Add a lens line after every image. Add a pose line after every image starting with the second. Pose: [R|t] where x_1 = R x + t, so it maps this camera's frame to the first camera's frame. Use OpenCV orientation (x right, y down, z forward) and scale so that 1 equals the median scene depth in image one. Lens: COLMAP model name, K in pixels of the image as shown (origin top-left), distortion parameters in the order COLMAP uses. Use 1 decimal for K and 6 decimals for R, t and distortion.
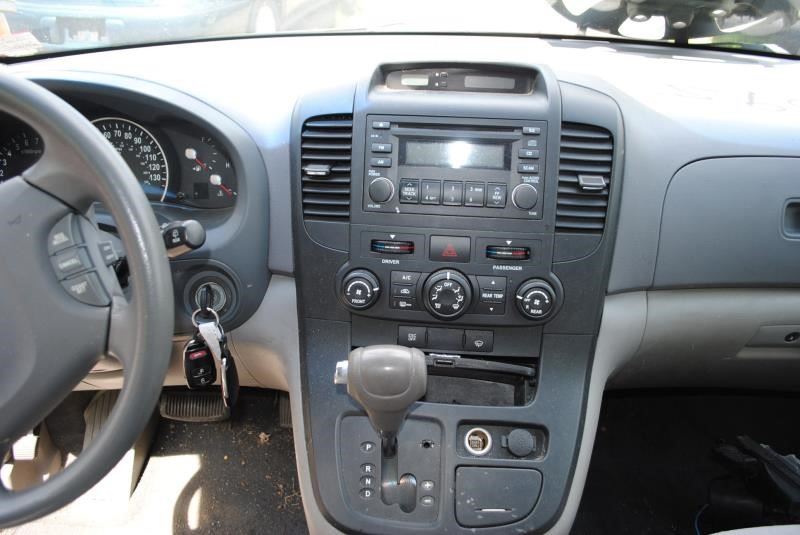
lens RADIAL K [[635.3, 0, 400.0], [0, 635.3, 267.5], [0, 0, 1]] dist [-0.080855, 0.004051]
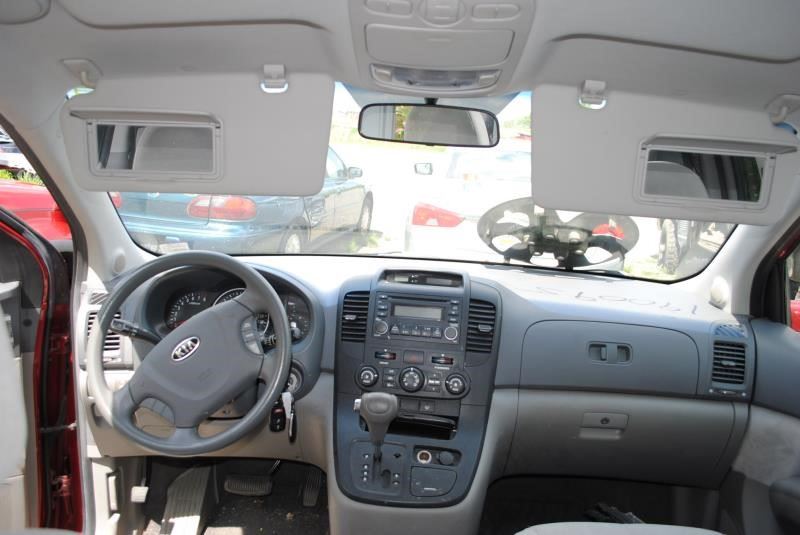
lens RADIAL K [[635.3, 0, 400.0], [0, 635.3, 267.5], [0, 0, 1]] dist [-0.080855, 0.004051]
pose [[0.998730, 0.048879, -0.012254, 0.045189], [-0.050117, 0.938142, -0.342606, 0.388155], [-0.005250, 0.342784, 0.939399, -0.972854]]
